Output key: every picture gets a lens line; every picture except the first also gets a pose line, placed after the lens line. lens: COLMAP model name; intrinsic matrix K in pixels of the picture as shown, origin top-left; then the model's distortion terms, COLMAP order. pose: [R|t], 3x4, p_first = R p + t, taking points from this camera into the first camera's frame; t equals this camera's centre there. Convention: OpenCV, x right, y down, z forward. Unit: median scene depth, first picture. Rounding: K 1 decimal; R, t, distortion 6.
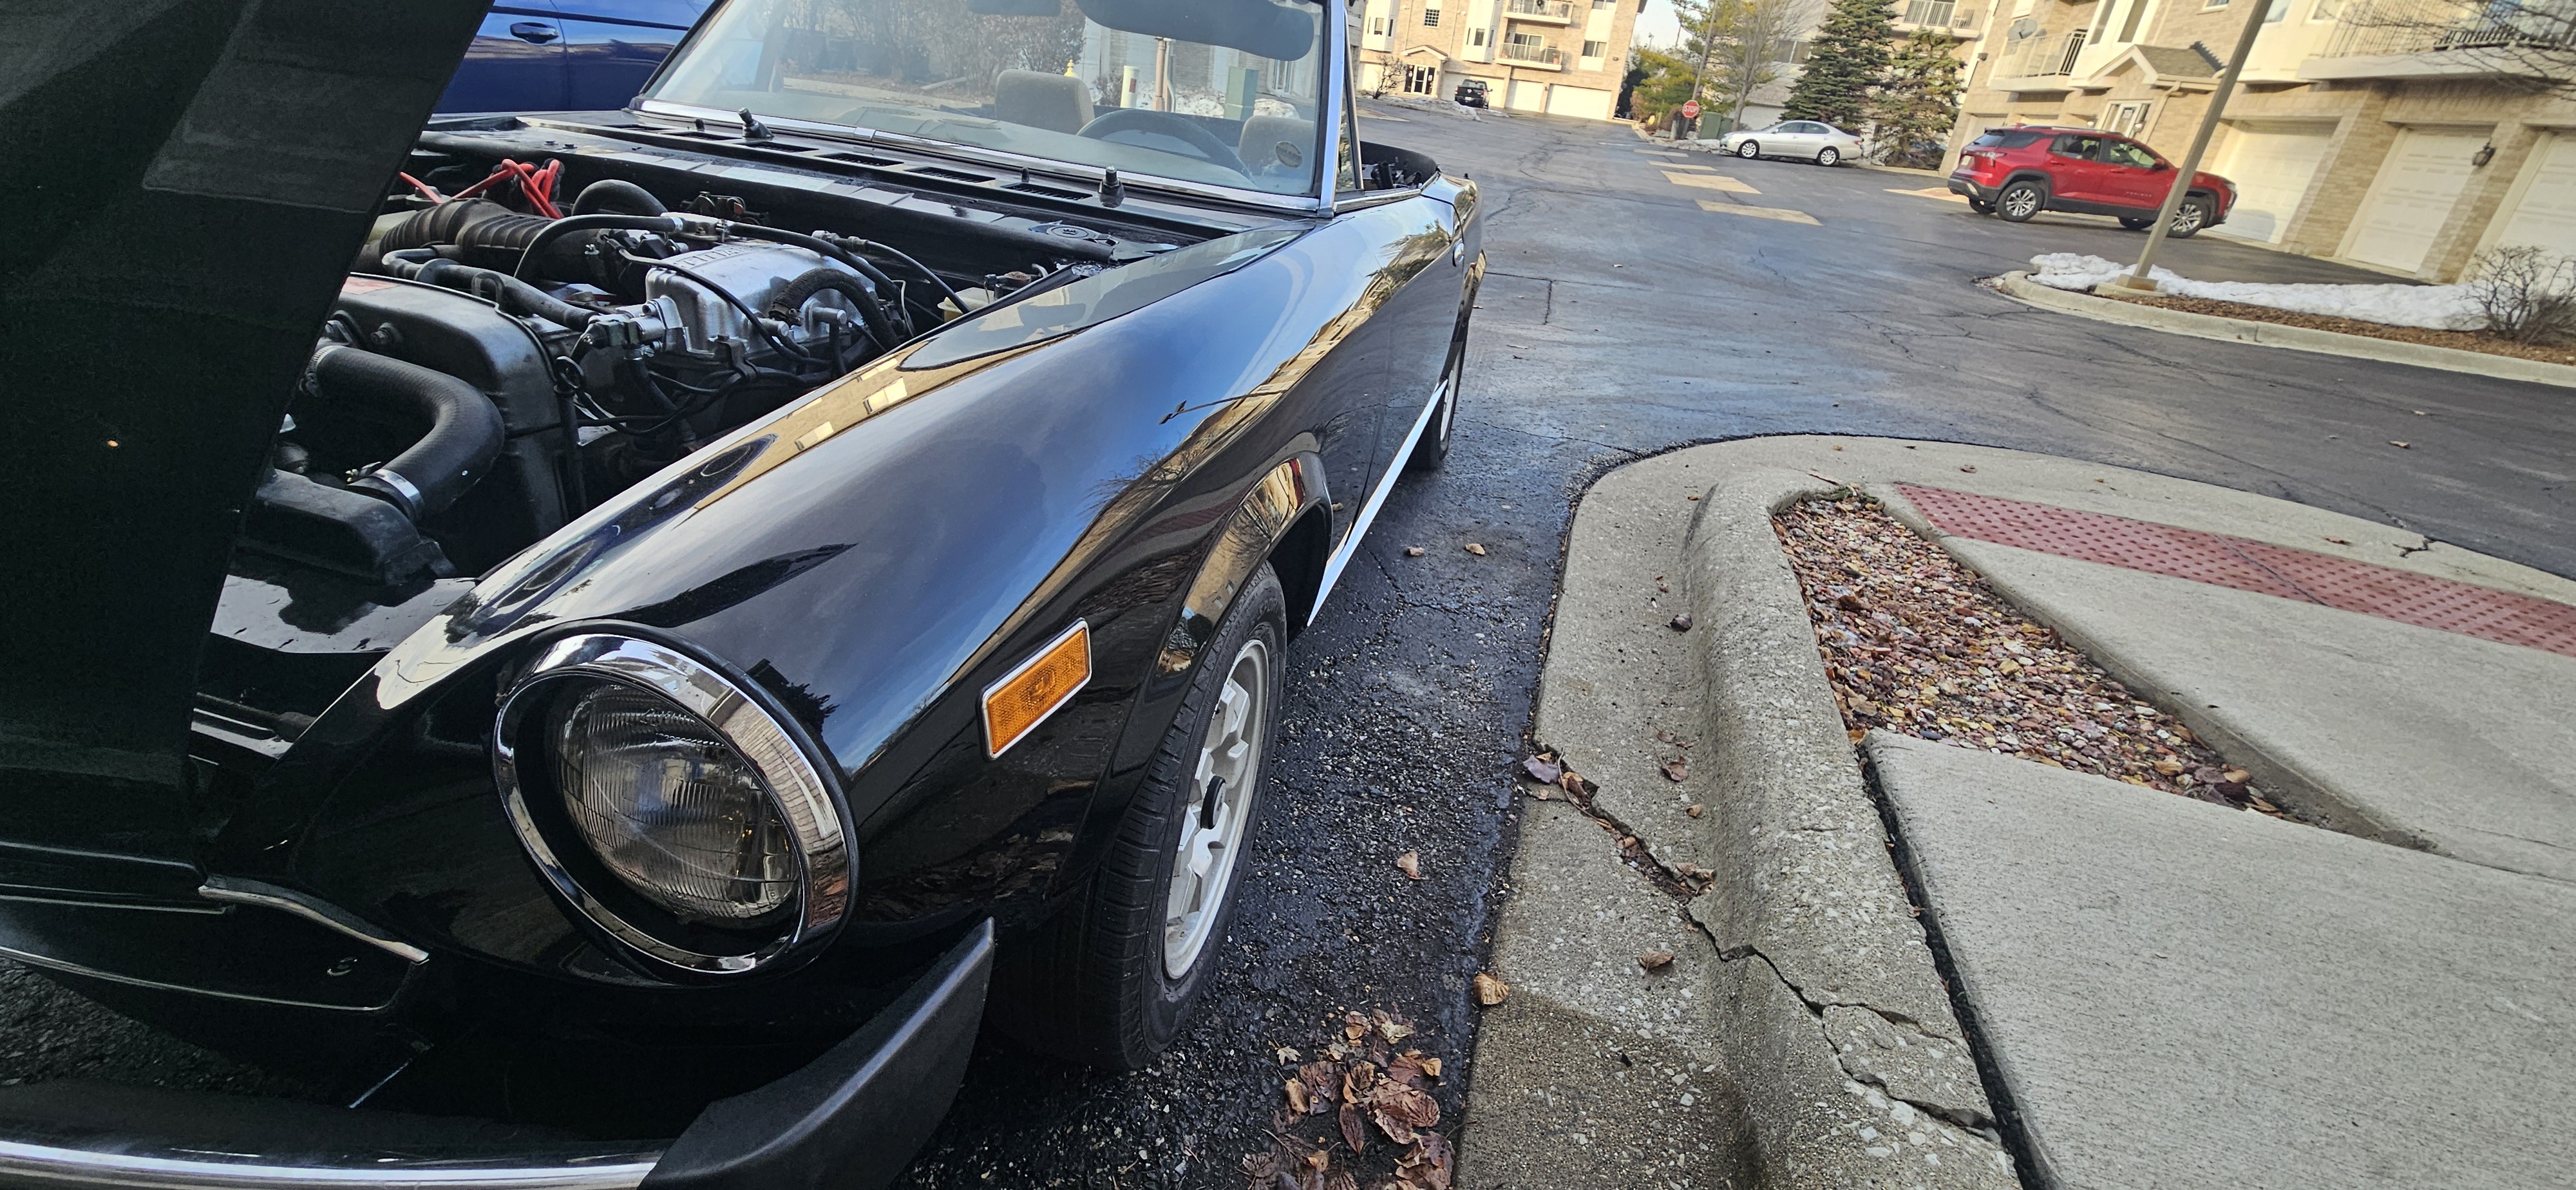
lens RADIAL K [[1045.7, 0, 1290.2], [0, 1045.7, 592.6], [0, 0, 1]] dist [0.001332, 0.000112]
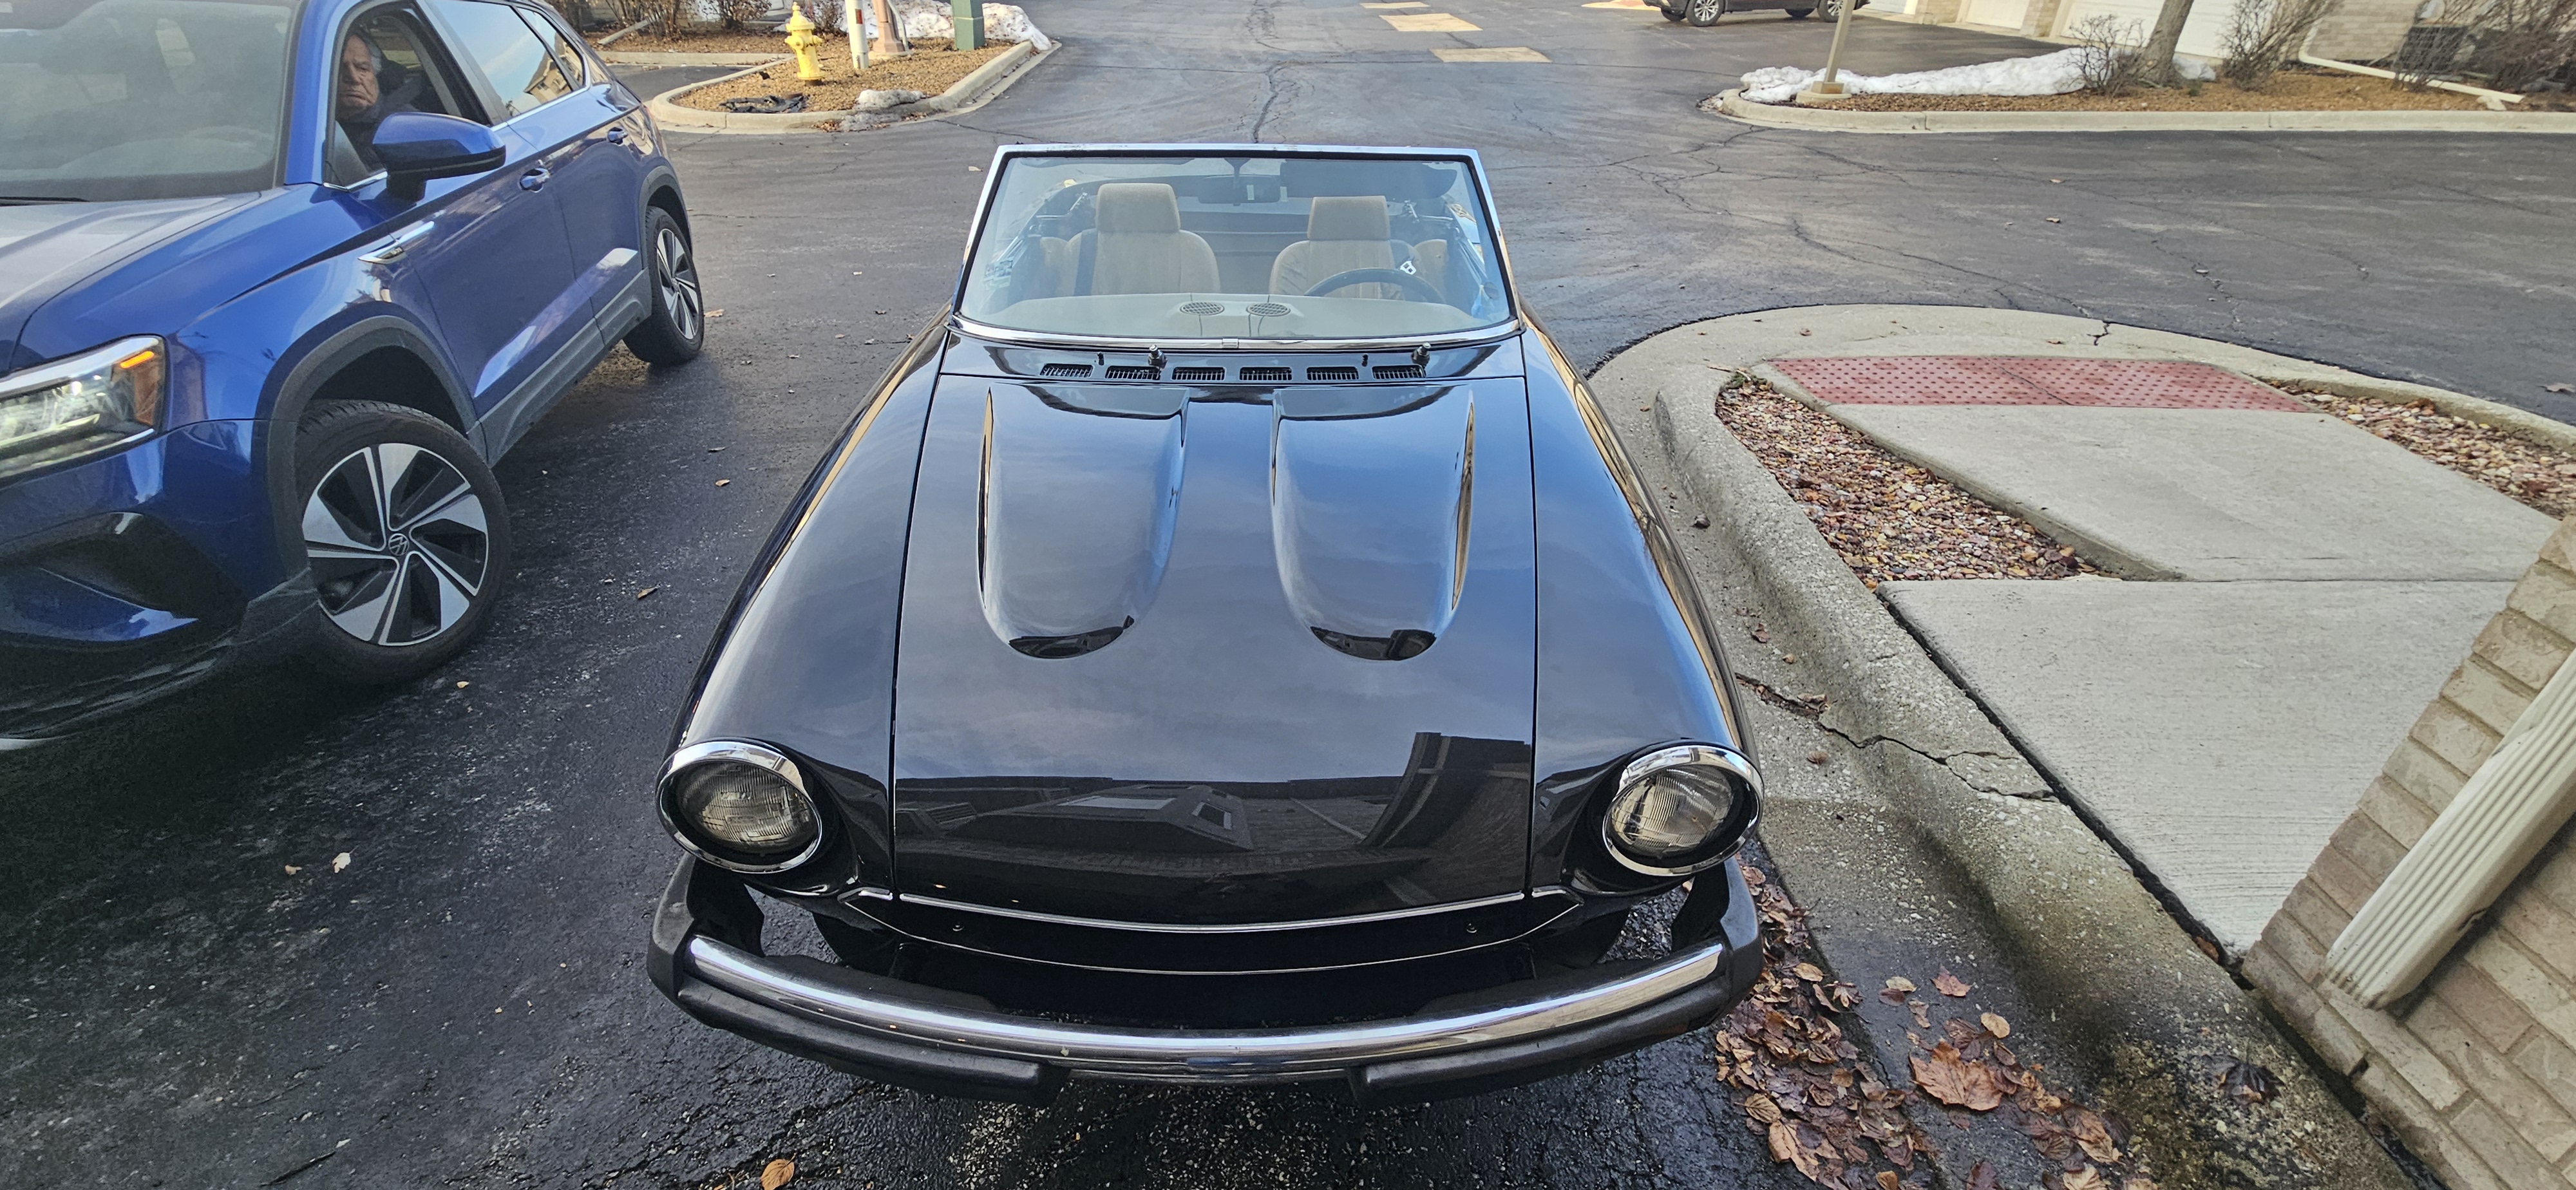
lens RADIAL K [[1045.7, 0, 1286.6], [0, 1045.7, 594.4], [0, 0, 1]] dist [0.001332, 0.000112]
pose [[0.956984, -0.232104, 0.174098, -0.399392], [0.210054, 0.968169, 0.136113, -0.175044], [-0.200148, -0.093688, 0.975276, -0.242835]]
